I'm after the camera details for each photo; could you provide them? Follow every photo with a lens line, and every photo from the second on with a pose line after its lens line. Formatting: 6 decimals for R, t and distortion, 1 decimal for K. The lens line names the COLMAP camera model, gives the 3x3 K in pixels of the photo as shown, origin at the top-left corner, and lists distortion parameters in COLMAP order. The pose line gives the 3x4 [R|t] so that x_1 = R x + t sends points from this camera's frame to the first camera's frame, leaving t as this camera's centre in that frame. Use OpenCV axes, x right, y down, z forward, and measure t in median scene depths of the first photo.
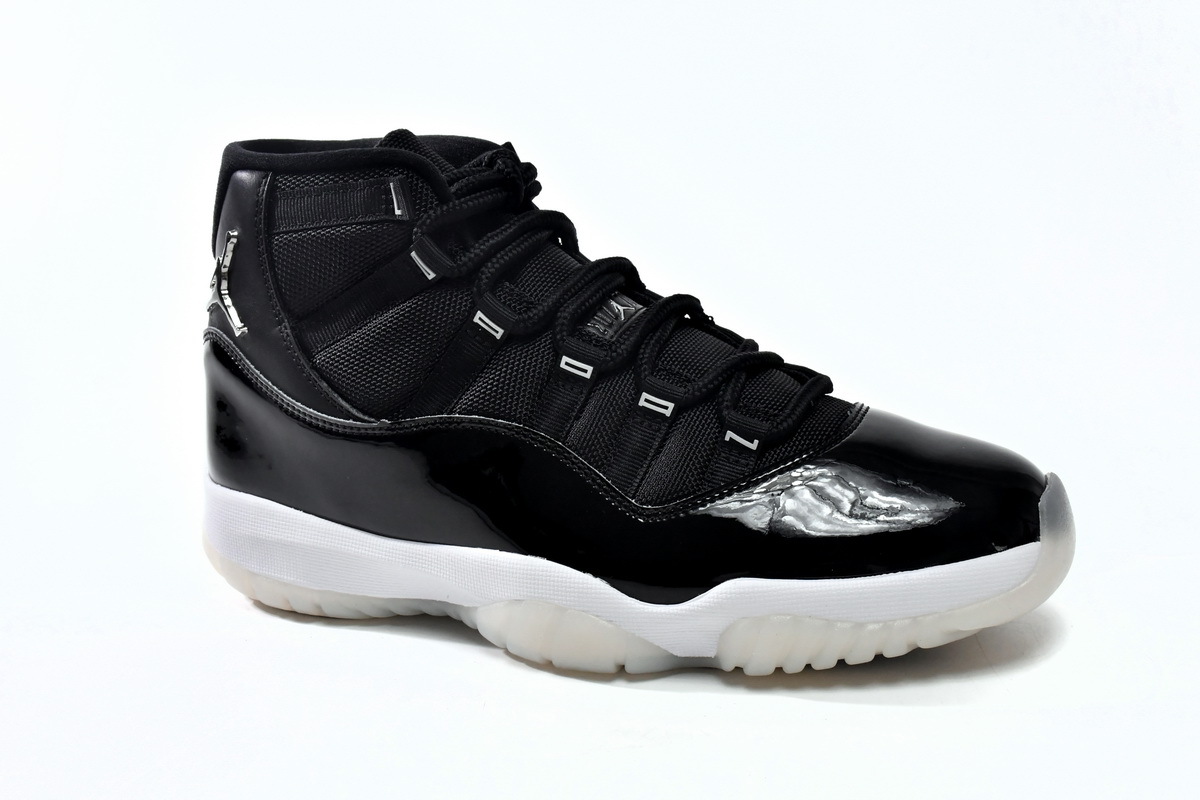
lens RADIAL K [[1573.2, 0, 610.7], [0, 1573.2, 401.3], [0, 0, 1]] dist [0.028533, 0.000000]
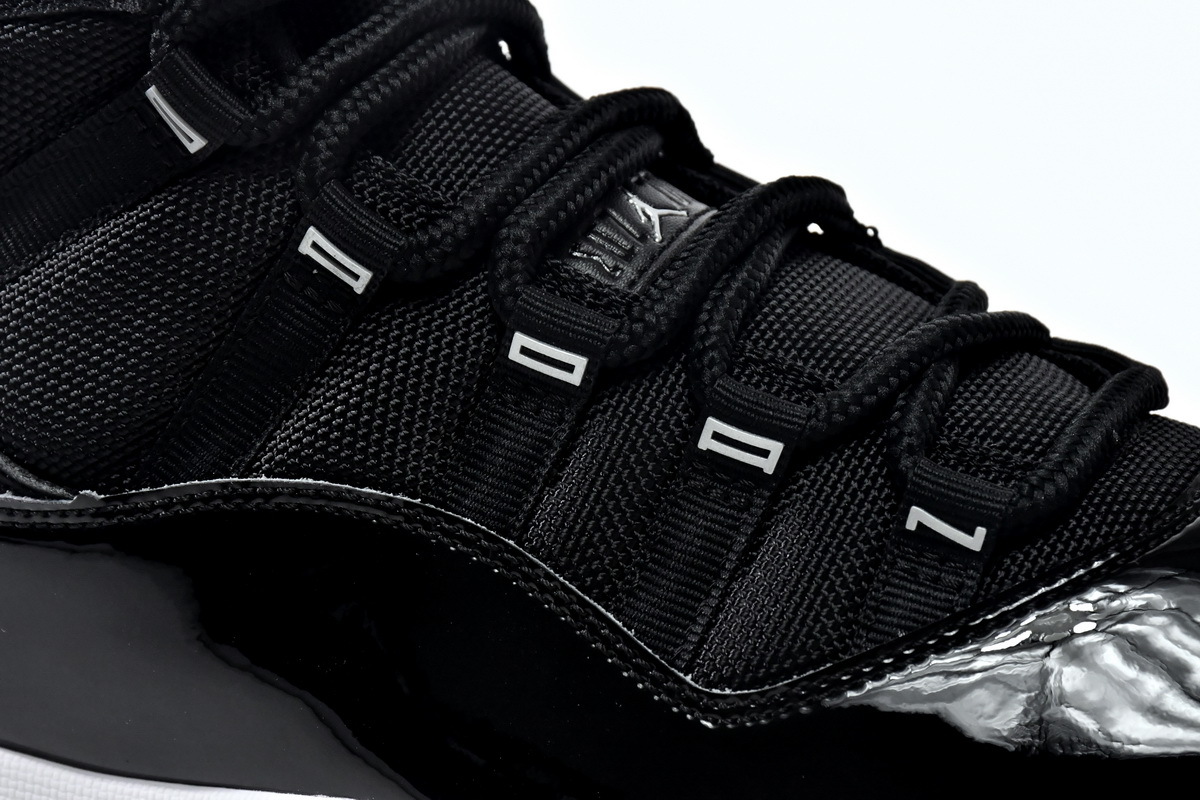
lens RADIAL K [[4534.7, 0, 599.1], [0, 4534.7, 401.2], [0, 0, 1]] dist [-0.125368, 0.000000]
pose [[0.999574, -0.017389, -0.023444, 0.019442], [0.017417, 0.999848, 0.001023, -0.011285], [0.023423, -0.001431, 0.999725, -0.194616]]
